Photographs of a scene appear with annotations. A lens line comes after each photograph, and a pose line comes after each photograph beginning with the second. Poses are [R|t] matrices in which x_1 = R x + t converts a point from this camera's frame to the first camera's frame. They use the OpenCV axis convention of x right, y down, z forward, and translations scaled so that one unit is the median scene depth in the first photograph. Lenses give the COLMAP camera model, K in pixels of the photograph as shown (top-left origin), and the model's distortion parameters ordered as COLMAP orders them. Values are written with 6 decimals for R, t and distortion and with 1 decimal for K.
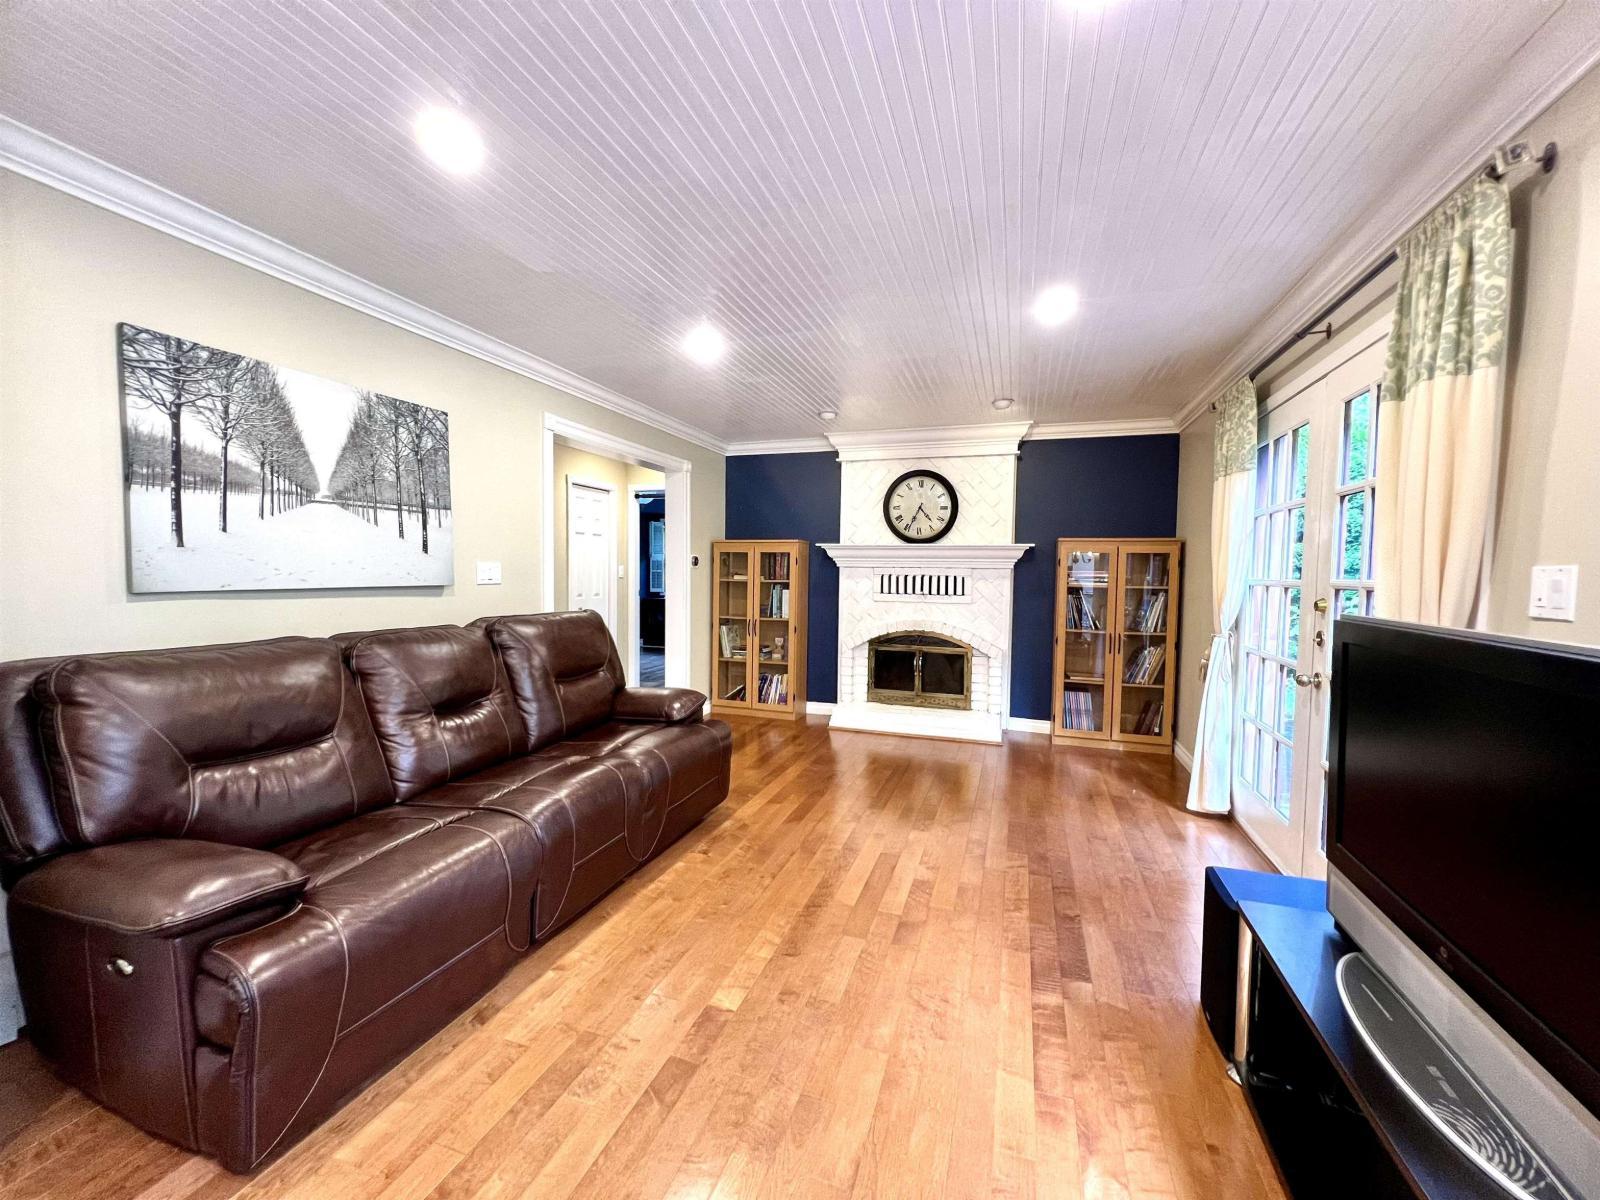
lens RADIAL K [[654.9, 0, 787.0], [0, 654.9, 601.0], [0, 0, 1]] dist [-0.000991, 0.000064]
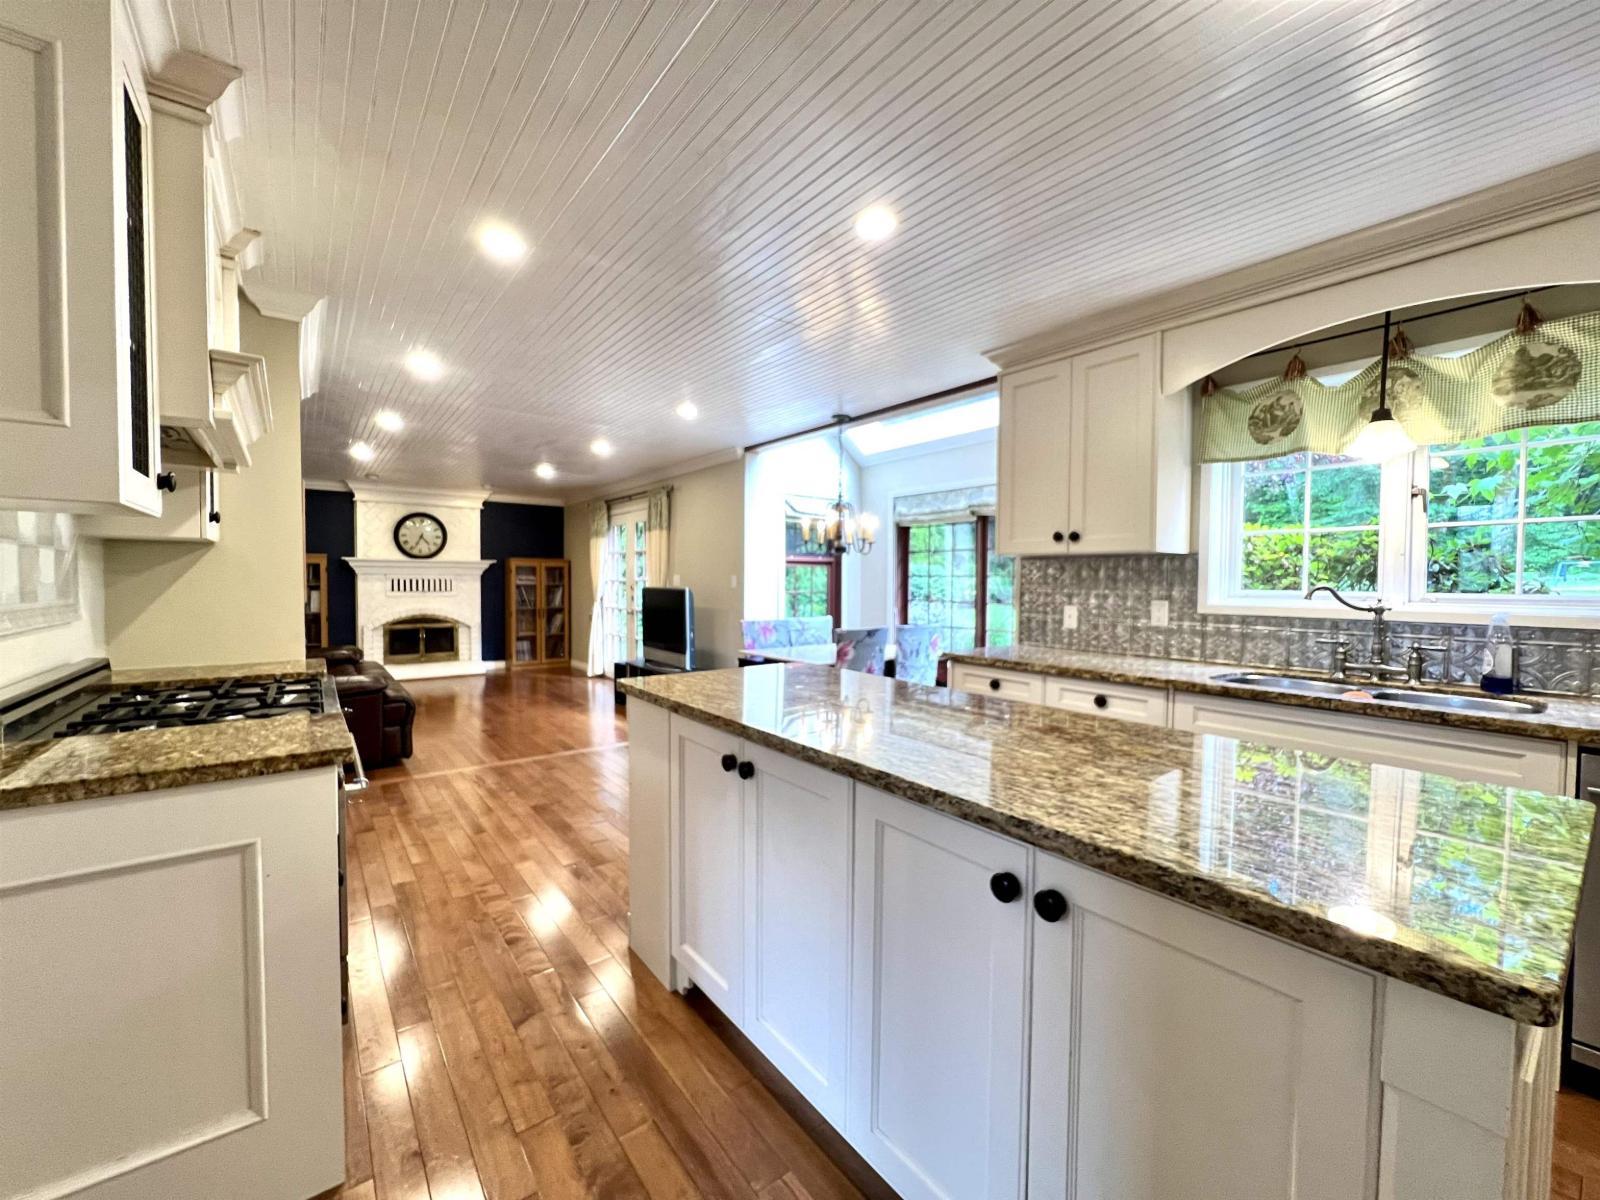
lens RADIAL K [[654.9, 0, 799.4], [0, 654.9, 601.7], [0, 0, 1]] dist [-0.000991, 0.000064]
pose [[0.551496, -0.036762, 0.833367, -0.628536], [0.040691, 0.999025, 0.017142, 0.025912], [-0.833185, 0.024457, 0.552454, -0.645274]]
